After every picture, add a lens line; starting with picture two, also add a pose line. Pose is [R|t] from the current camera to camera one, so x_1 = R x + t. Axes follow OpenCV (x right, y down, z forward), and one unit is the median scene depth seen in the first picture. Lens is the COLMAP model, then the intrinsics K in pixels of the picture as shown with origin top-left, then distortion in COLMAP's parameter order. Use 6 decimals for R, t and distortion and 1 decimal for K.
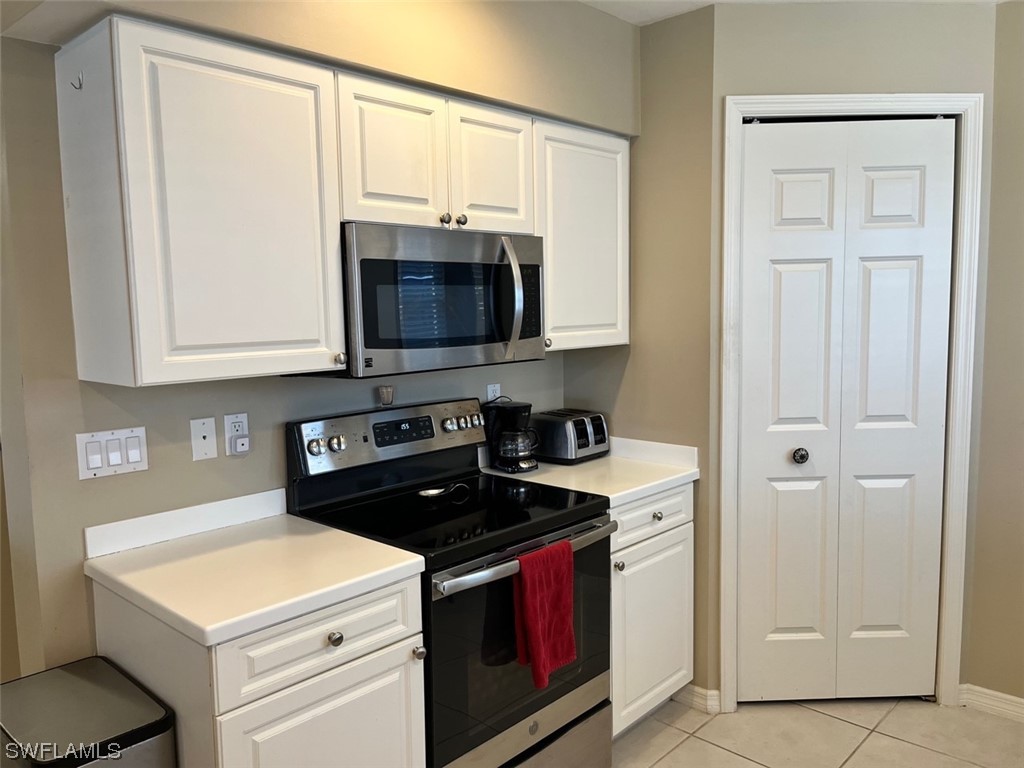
lens RADIAL K [[776.6, 0, 510.7], [0, 776.6, 386.2], [0, 0, 1]] dist [0.063743, -0.083245]
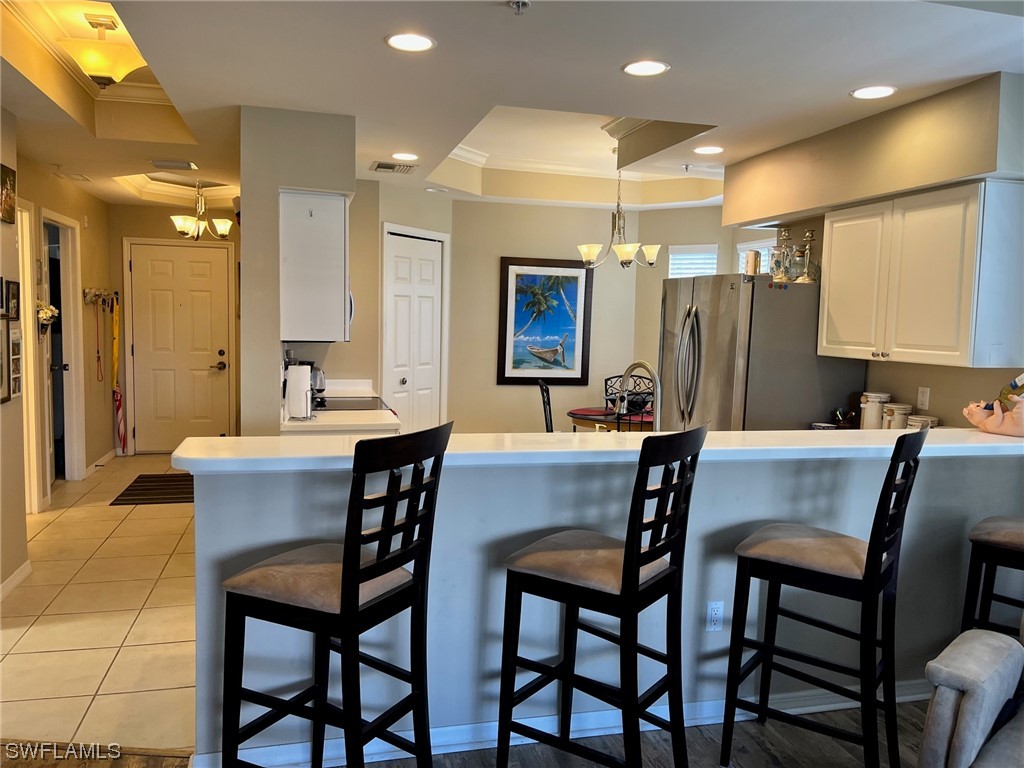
lens RADIAL K [[776.6, 0, 502.1], [0, 776.6, 390.0], [0, 0, 1]] dist [0.063743, -0.083245]
pose [[0.538993, -0.050277, 0.840808, -1.393489], [0.049980, 0.998367, 0.027659, 0.066056], [-0.840826, 0.027116, 0.540626, -0.471626]]
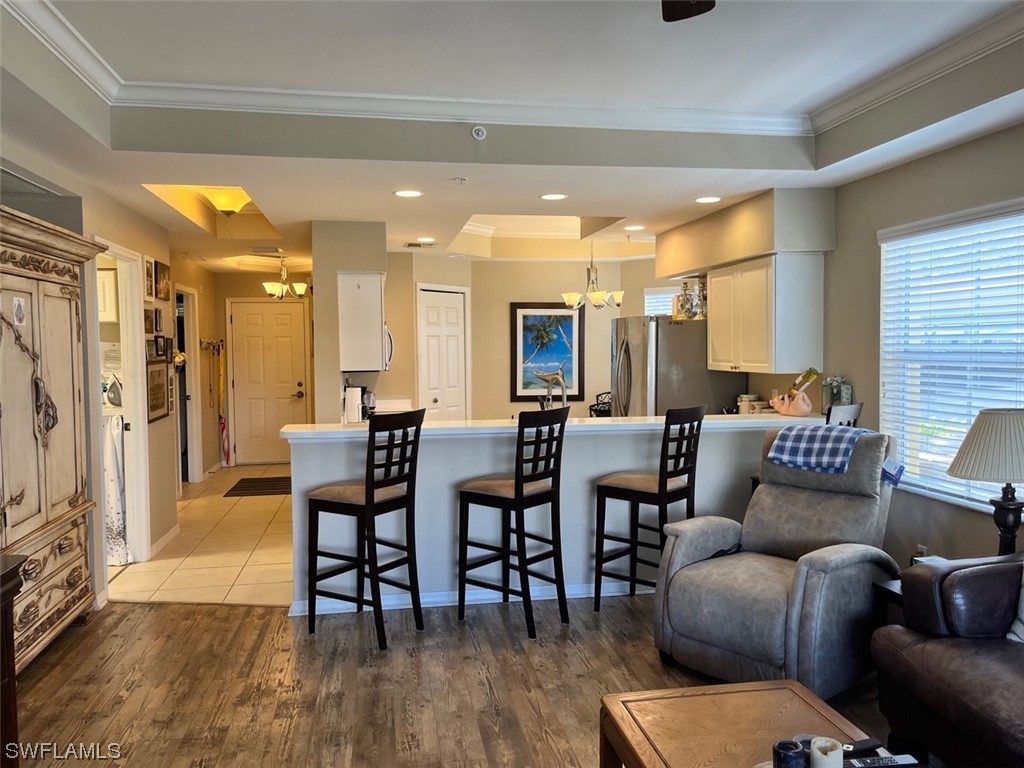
lens RADIAL K [[776.6, 0, 501.2], [0, 776.6, 387.5], [0, 0, 1]] dist [0.063743, -0.083245]
pose [[0.610494, -0.031653, 0.791388, -1.845366], [0.077585, 0.996785, -0.019983, 0.118922], [-0.788212, 0.073599, 0.610987, -1.031072]]
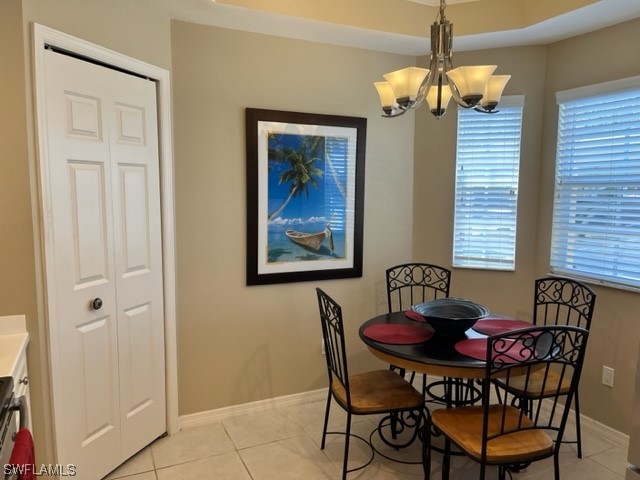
lens RADIAL K [[485.4, 0, 321.3], [0, 485.4, 241.7], [0, 0, 1]] dist [0.063743, -0.083245]
pose [[0.367274, -0.080987, 0.926580, -0.277078], [0.080051, 0.995258, 0.055259, -0.036090], [-0.926662, 0.053878, 0.372015, 0.307424]]
